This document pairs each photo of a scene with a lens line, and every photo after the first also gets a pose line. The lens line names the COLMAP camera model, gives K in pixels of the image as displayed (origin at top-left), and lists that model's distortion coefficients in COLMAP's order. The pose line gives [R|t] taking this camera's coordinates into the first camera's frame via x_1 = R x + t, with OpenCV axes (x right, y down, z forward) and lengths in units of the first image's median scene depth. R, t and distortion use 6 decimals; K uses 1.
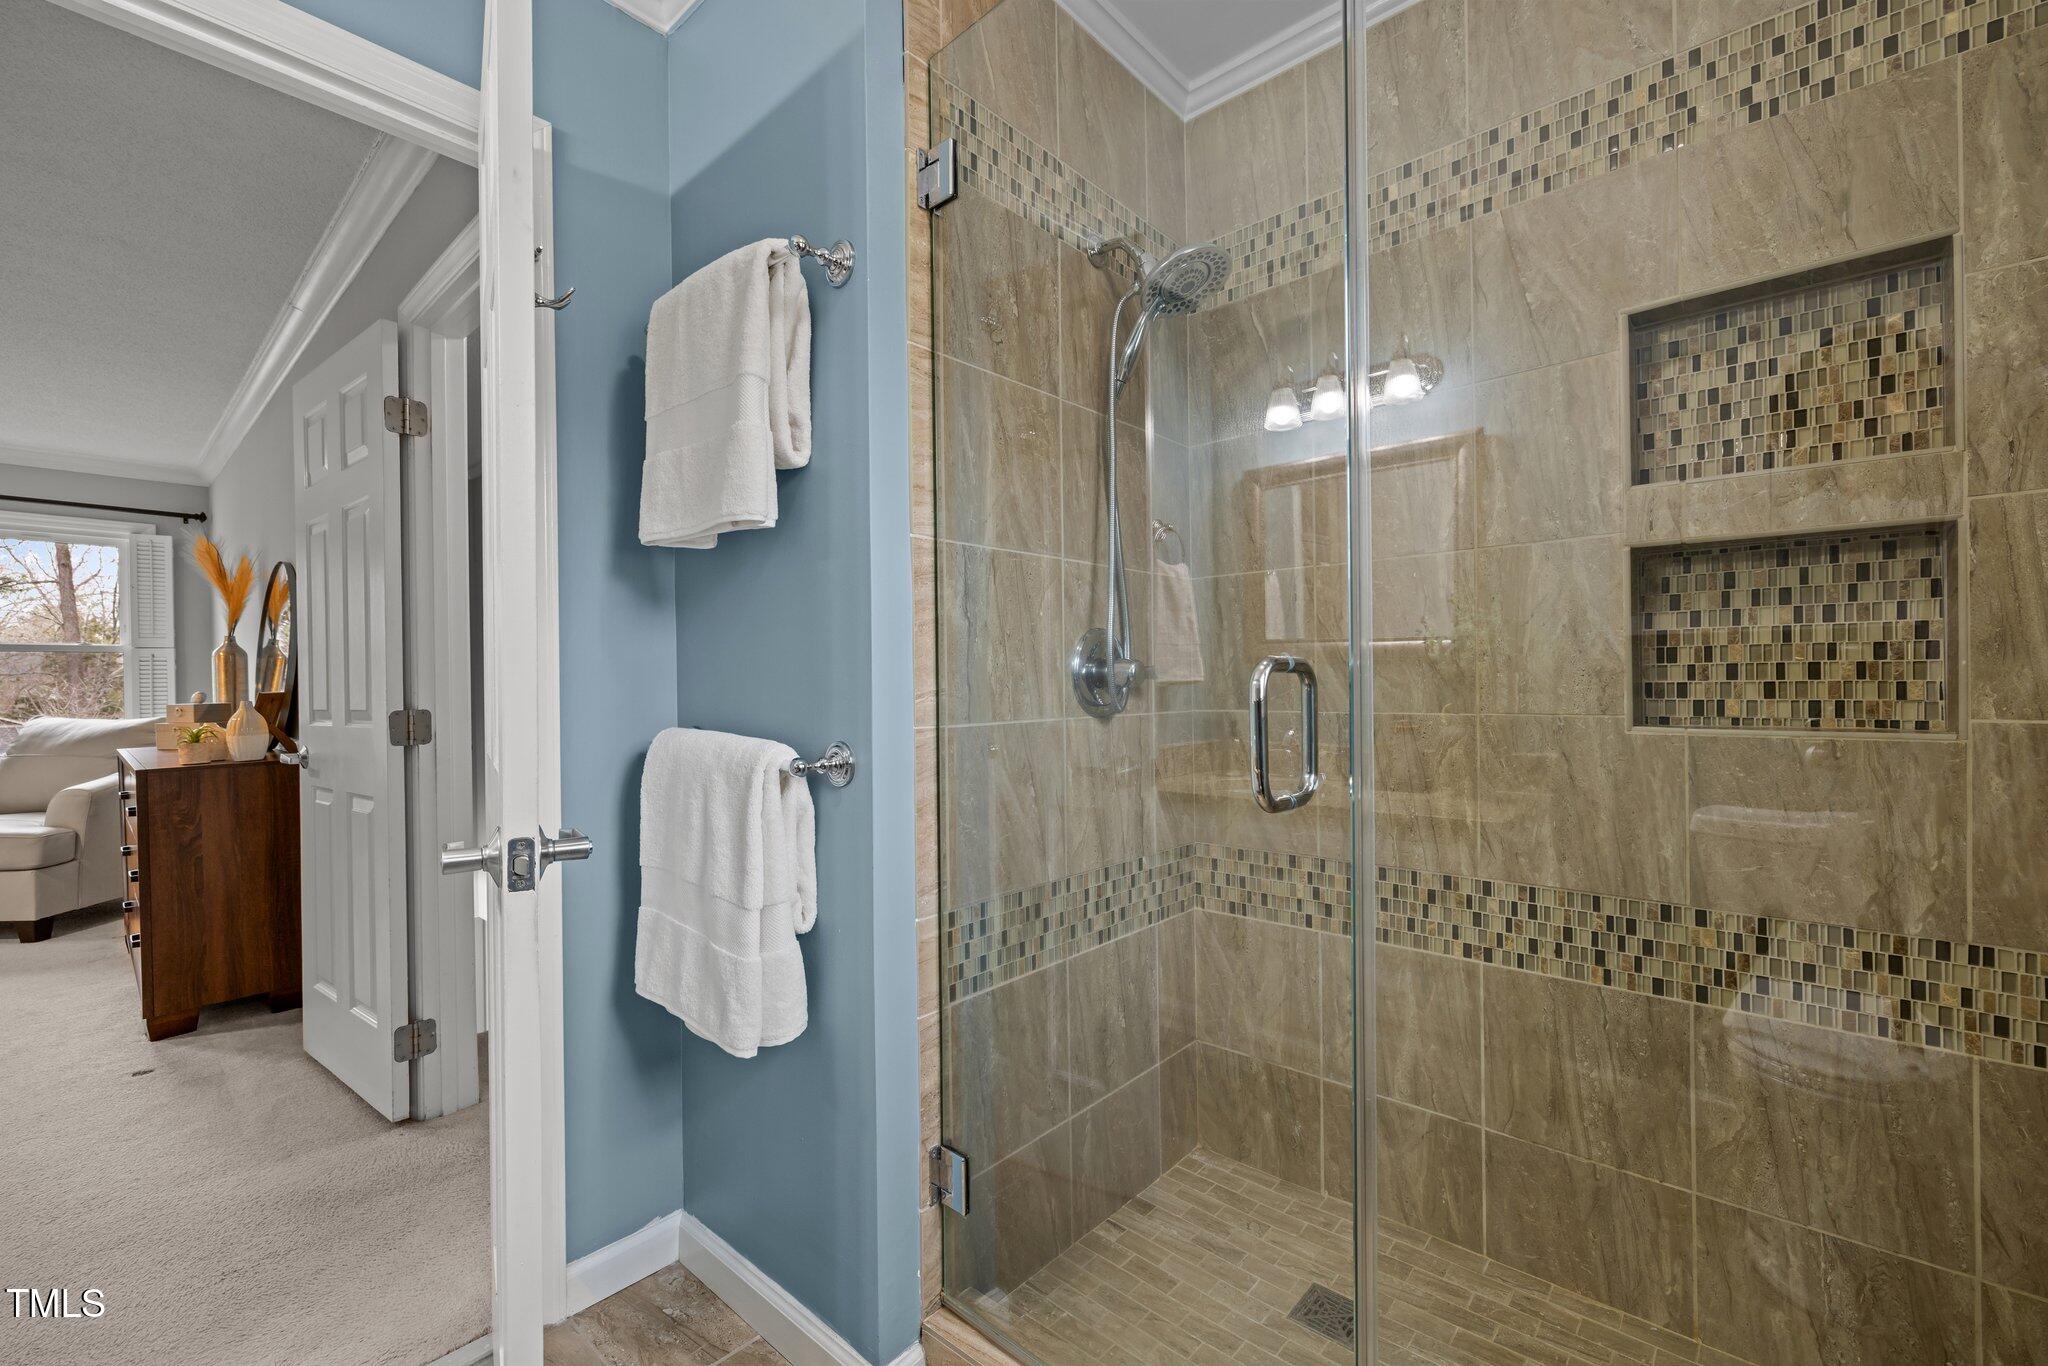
lens RADIAL K [[850.6, 0, 1024.0], [0, 850.6, 683.0], [0, 0, 1]] dist [0.001036, 0.000183]
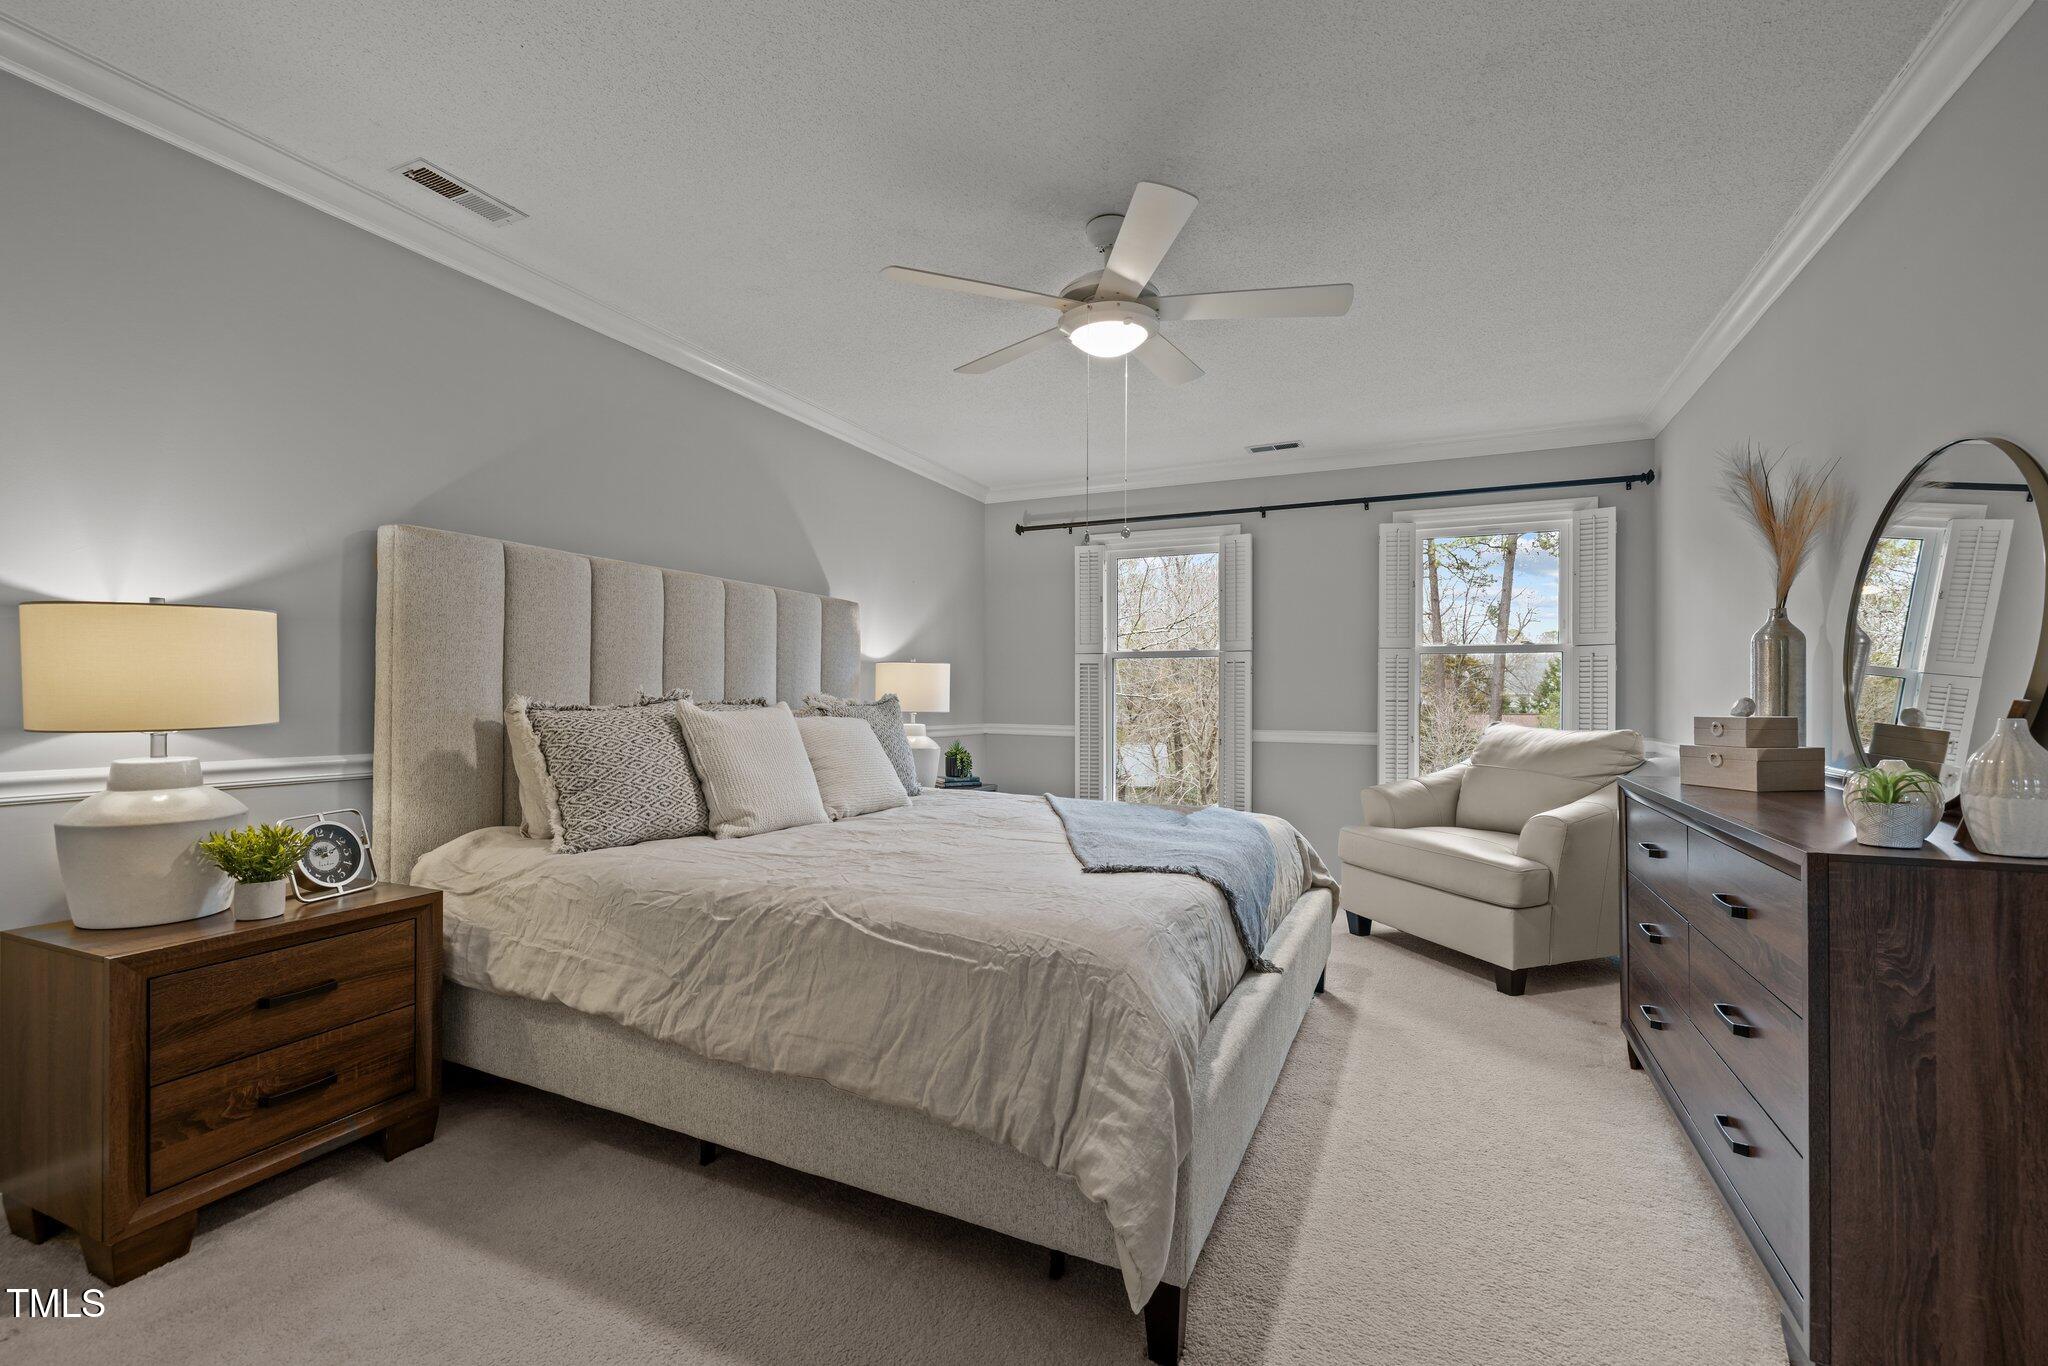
lens RADIAL K [[850.6, 0, 1024.0], [0, 850.6, 683.0], [0, 0, 1]] dist [0.001036, 0.000183]
pose [[0.285825, 0.000999, -0.958281, -0.494352], [-0.015601, 0.999872, -0.003611, 0.009134], [0.958155, 0.015983, 0.285804, 0.297622]]
